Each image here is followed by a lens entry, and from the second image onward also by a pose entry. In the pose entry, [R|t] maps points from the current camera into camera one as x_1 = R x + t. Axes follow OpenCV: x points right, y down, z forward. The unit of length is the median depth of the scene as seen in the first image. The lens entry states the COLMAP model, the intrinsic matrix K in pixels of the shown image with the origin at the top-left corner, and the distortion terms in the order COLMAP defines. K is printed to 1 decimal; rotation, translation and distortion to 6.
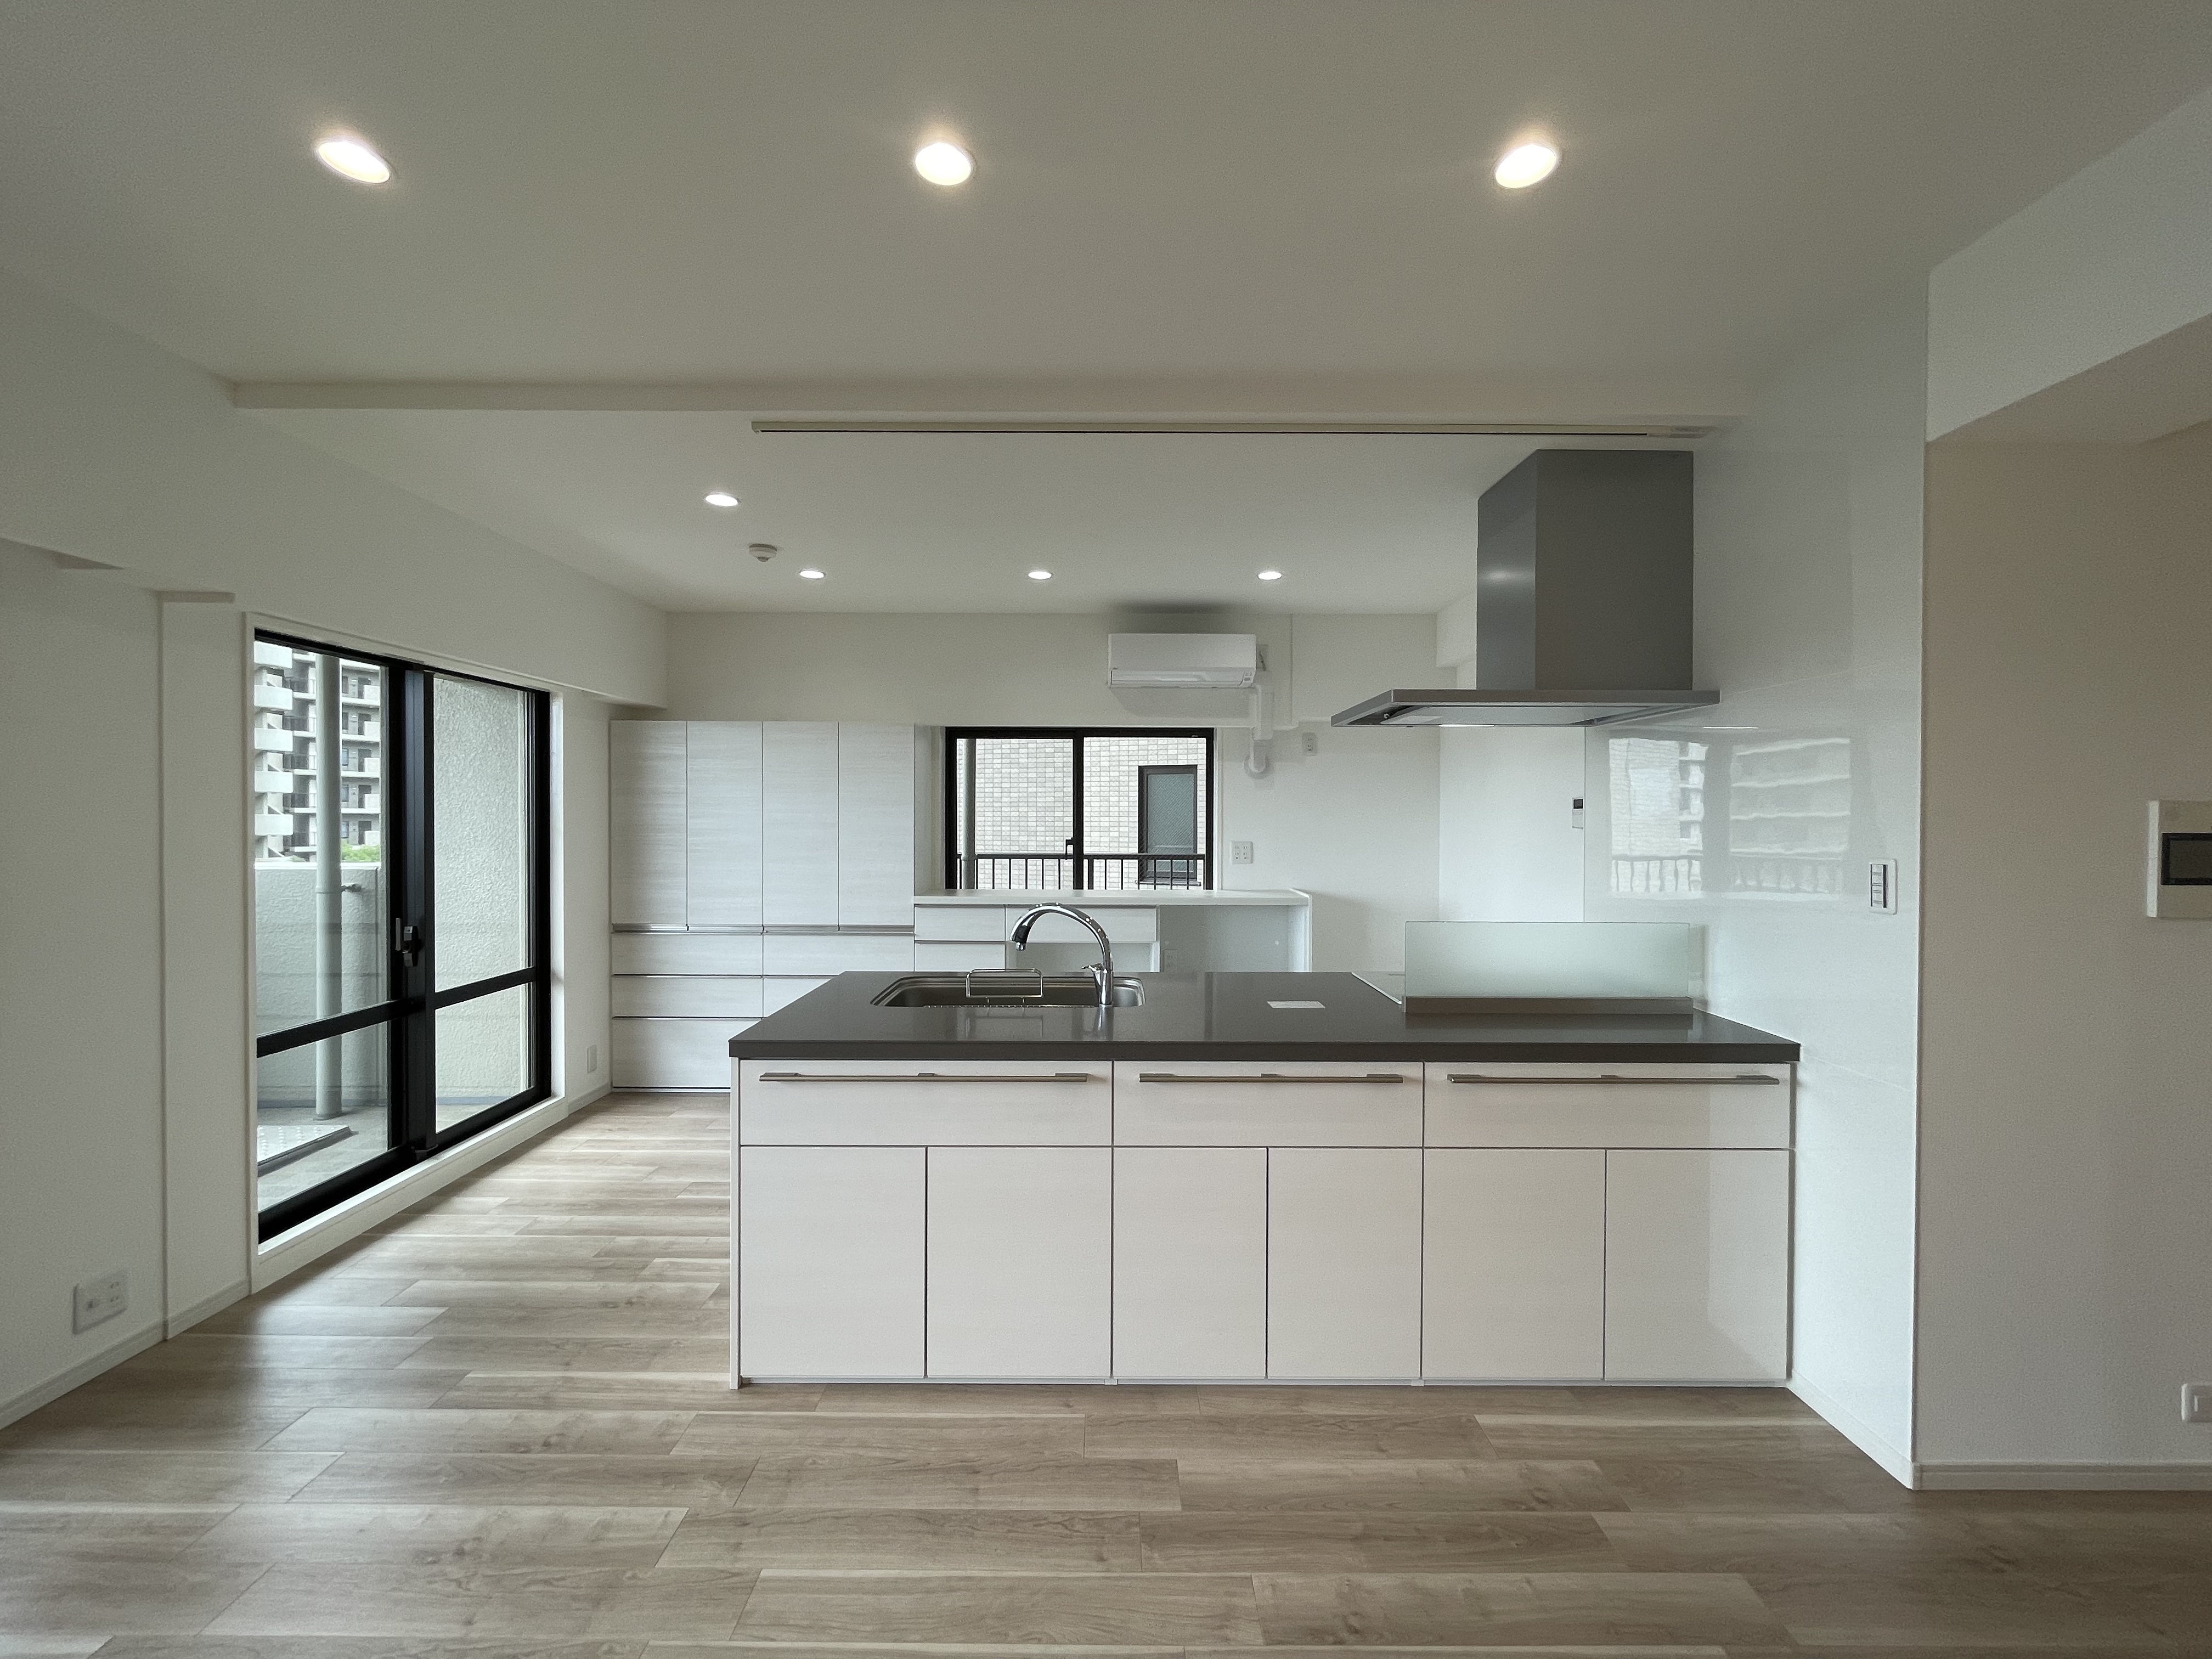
lens RADIAL K [[902.8, 0, 1106.0], [0, 902.8, 829.5], [0, 0, 1]] dist [-0.008478, 0.003794]
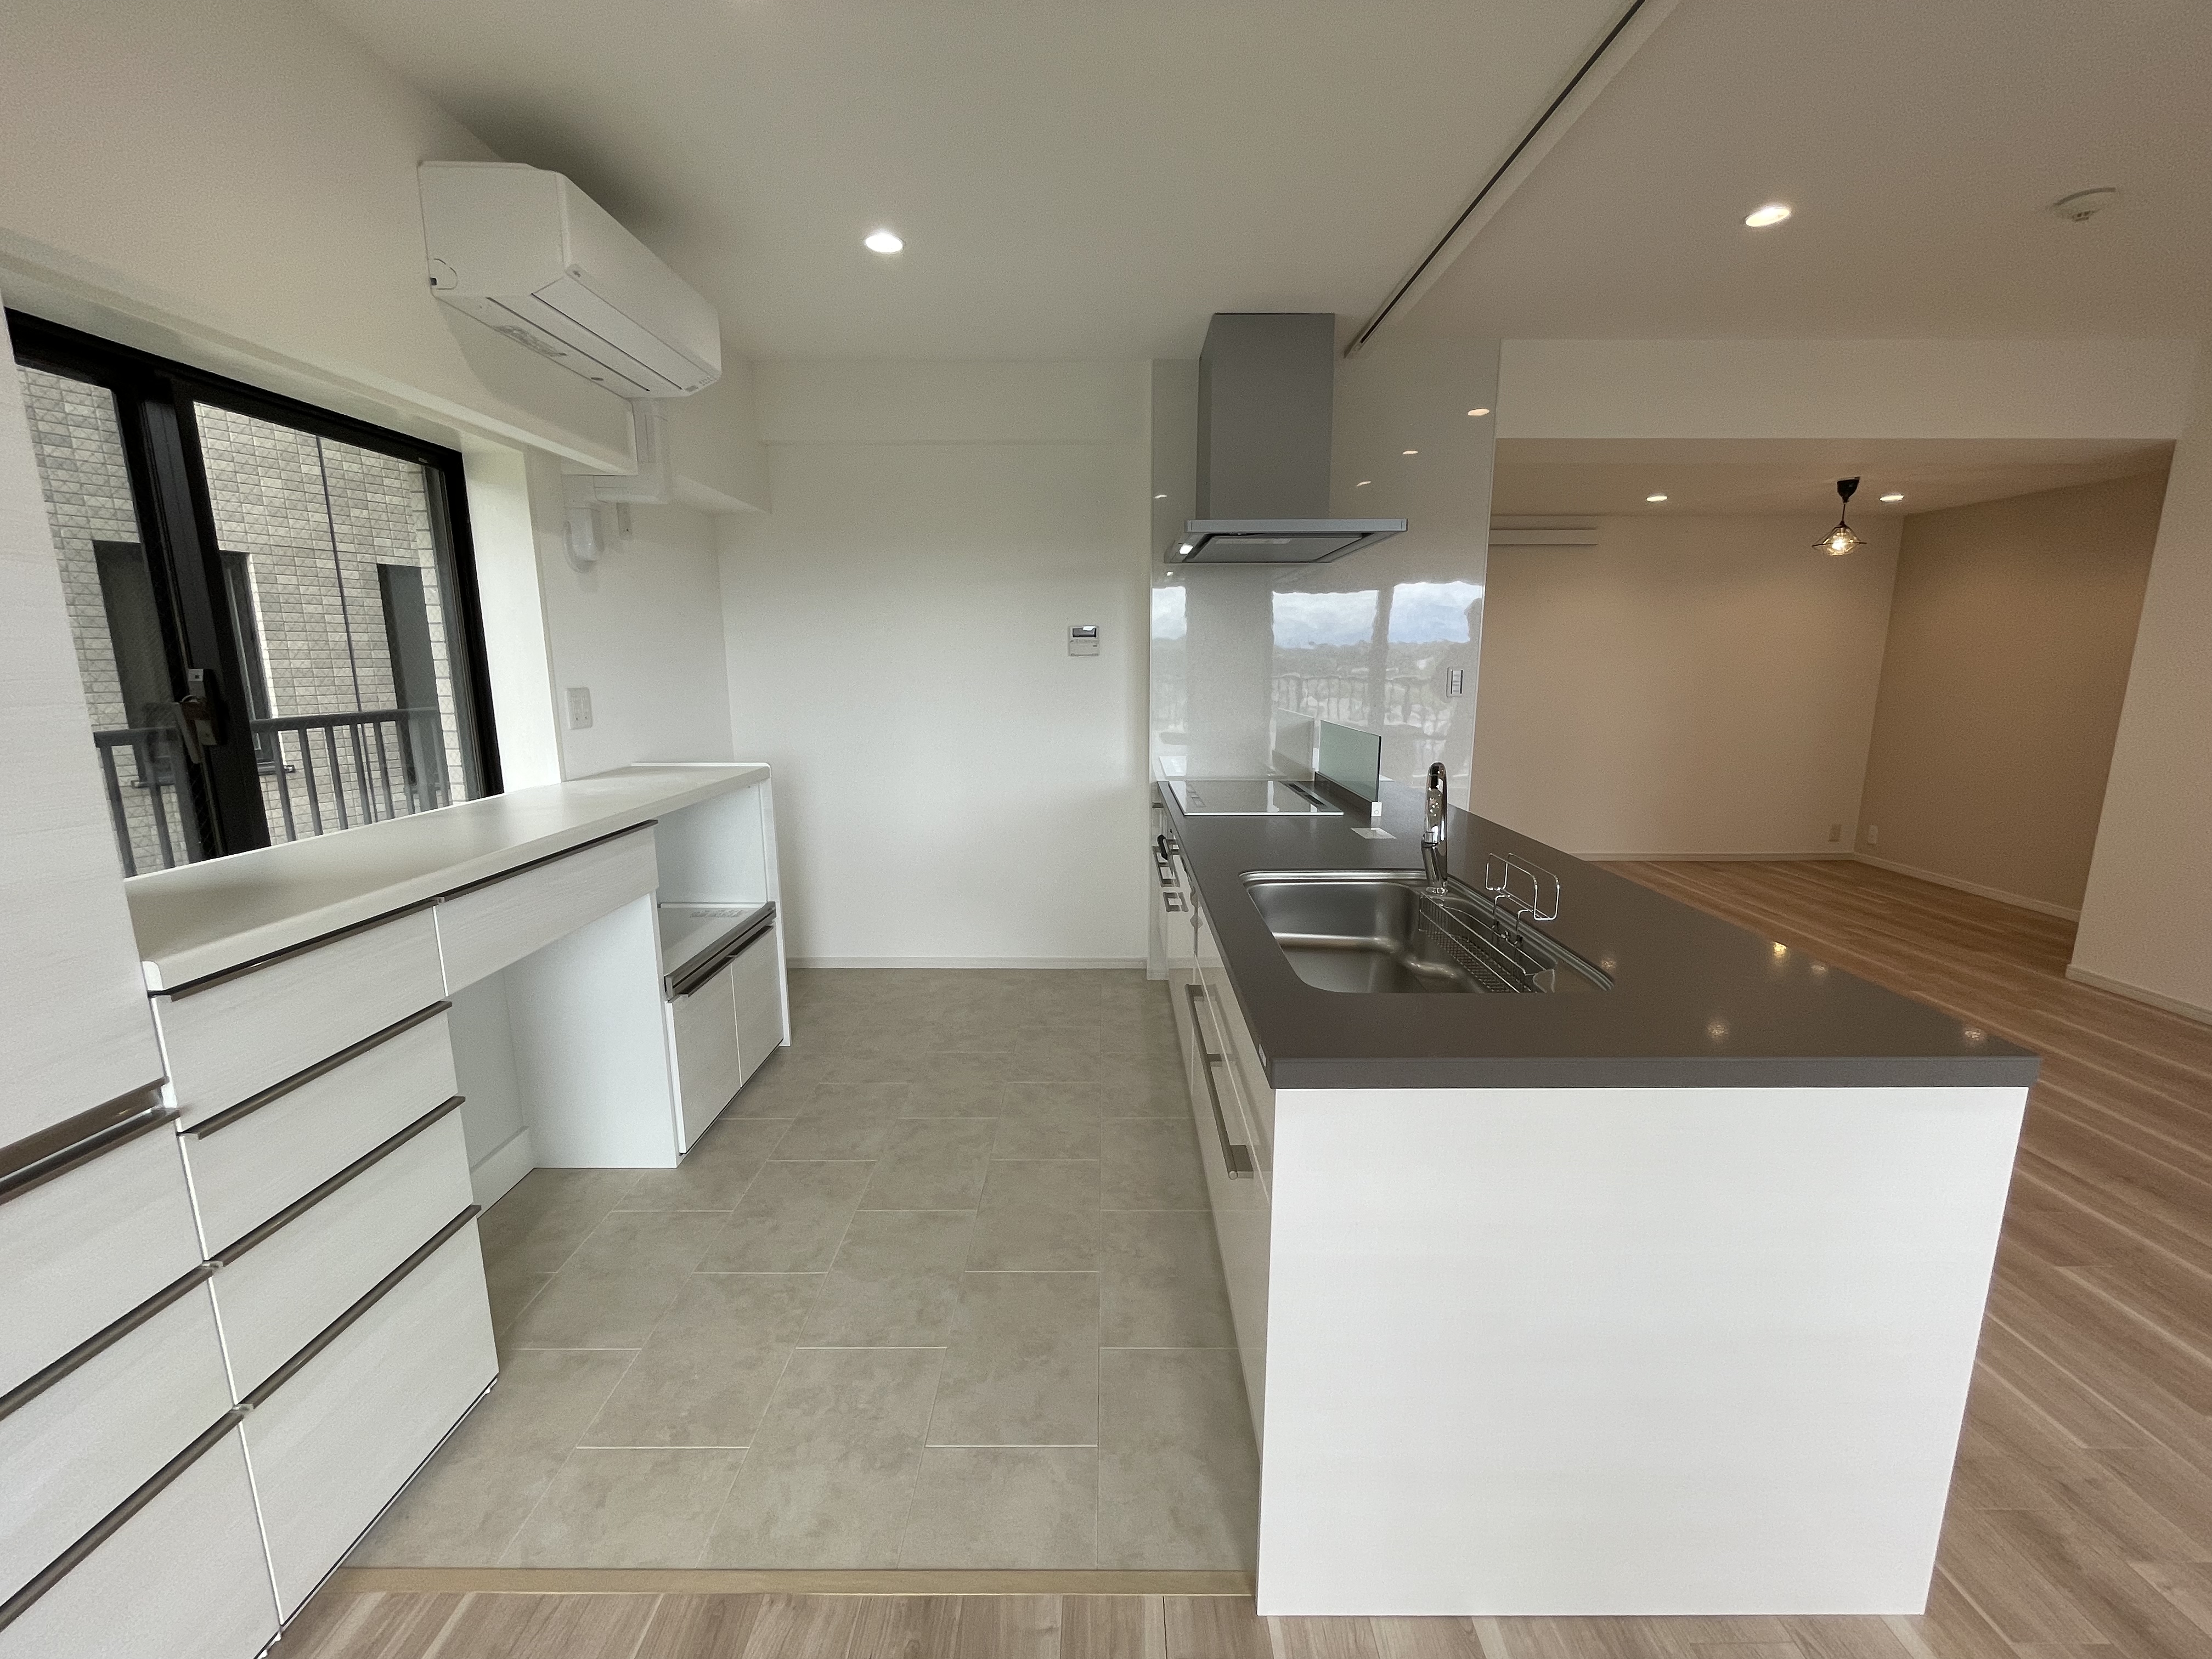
lens RADIAL K [[903.3, 0, 1106.0], [0, 903.3, 829.5], [0, 0, 1]] dist [-0.001764, -0.000042]
pose [[-0.002023, -0.188083, 0.982151, -0.816301], [0.016036, 0.982021, 0.188091, -0.001358], [-0.999869, 0.016130, 0.001029, 1.387119]]
